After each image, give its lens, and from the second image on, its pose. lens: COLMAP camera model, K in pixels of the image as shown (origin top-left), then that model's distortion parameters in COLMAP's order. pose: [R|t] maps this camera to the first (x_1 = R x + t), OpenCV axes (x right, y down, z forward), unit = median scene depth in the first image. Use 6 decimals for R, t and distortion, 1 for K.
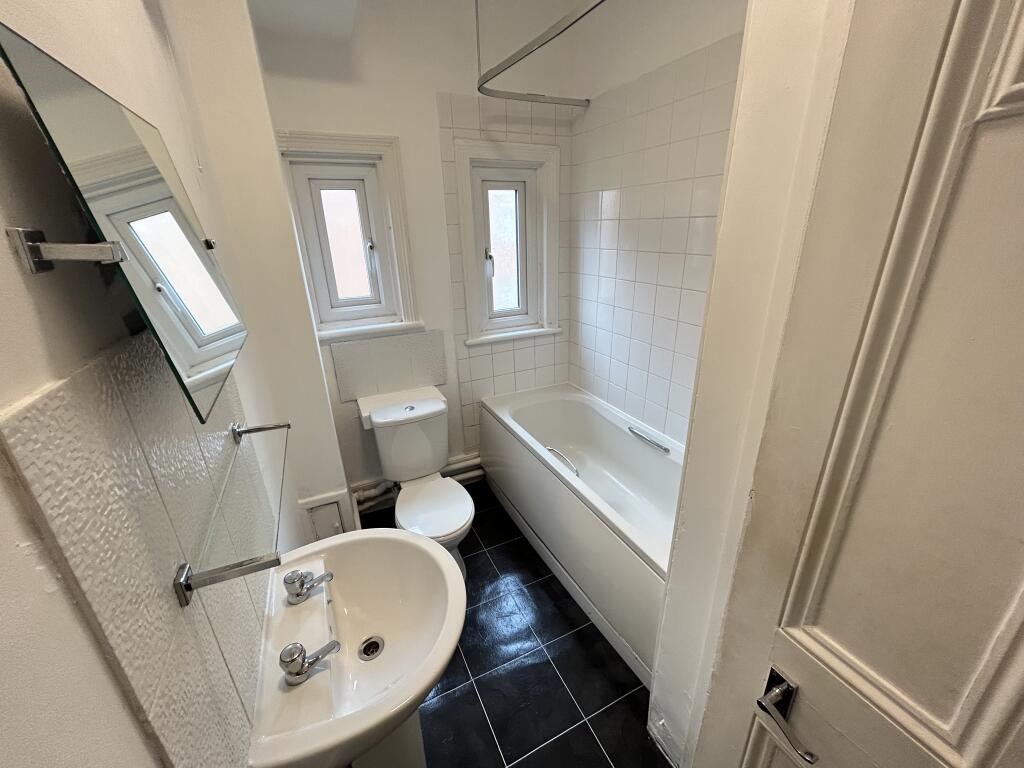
lens RADIAL K [[412.2, 0, 510.2], [0, 412.2, 384.3], [0, 0, 1]] dist [-0.000404, -0.000017]
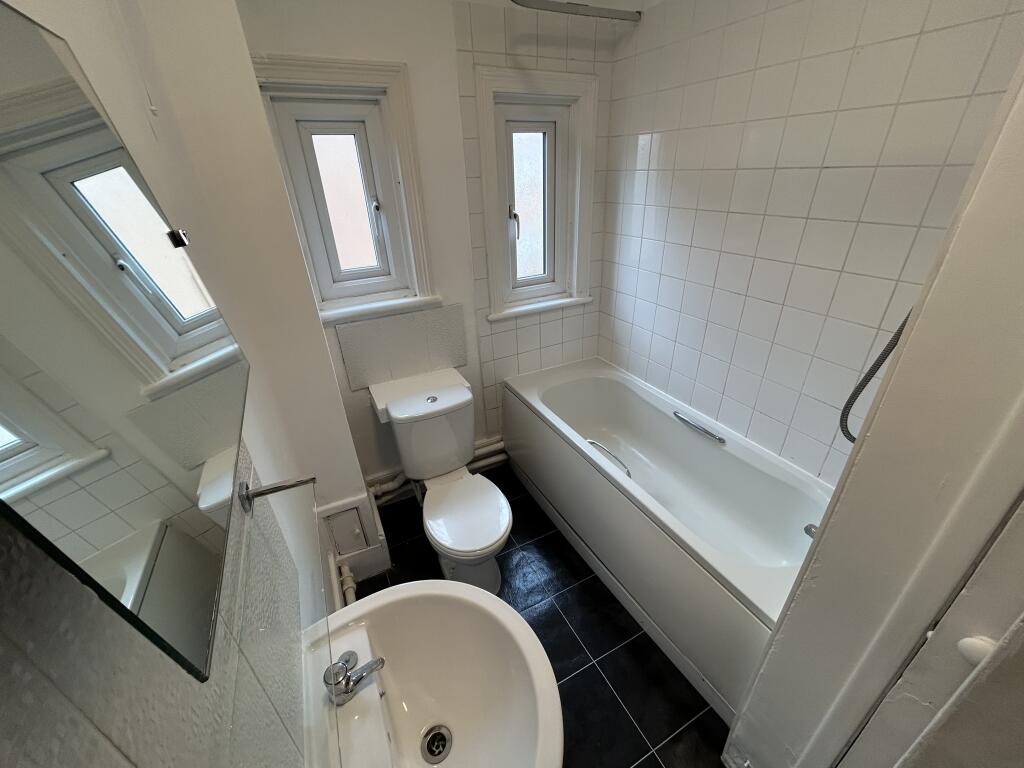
lens RADIAL K [[416.3, 0, 515.3], [0, 416.3, 386.8], [0, 0, 1]] dist [0.002539, -0.002703]
pose [[0.999595, -0.019129, 0.021050, -0.081112], [0.016563, 0.993117, 0.115952, -0.064837], [-0.023124, -0.115556, 0.993032, 0.115259]]
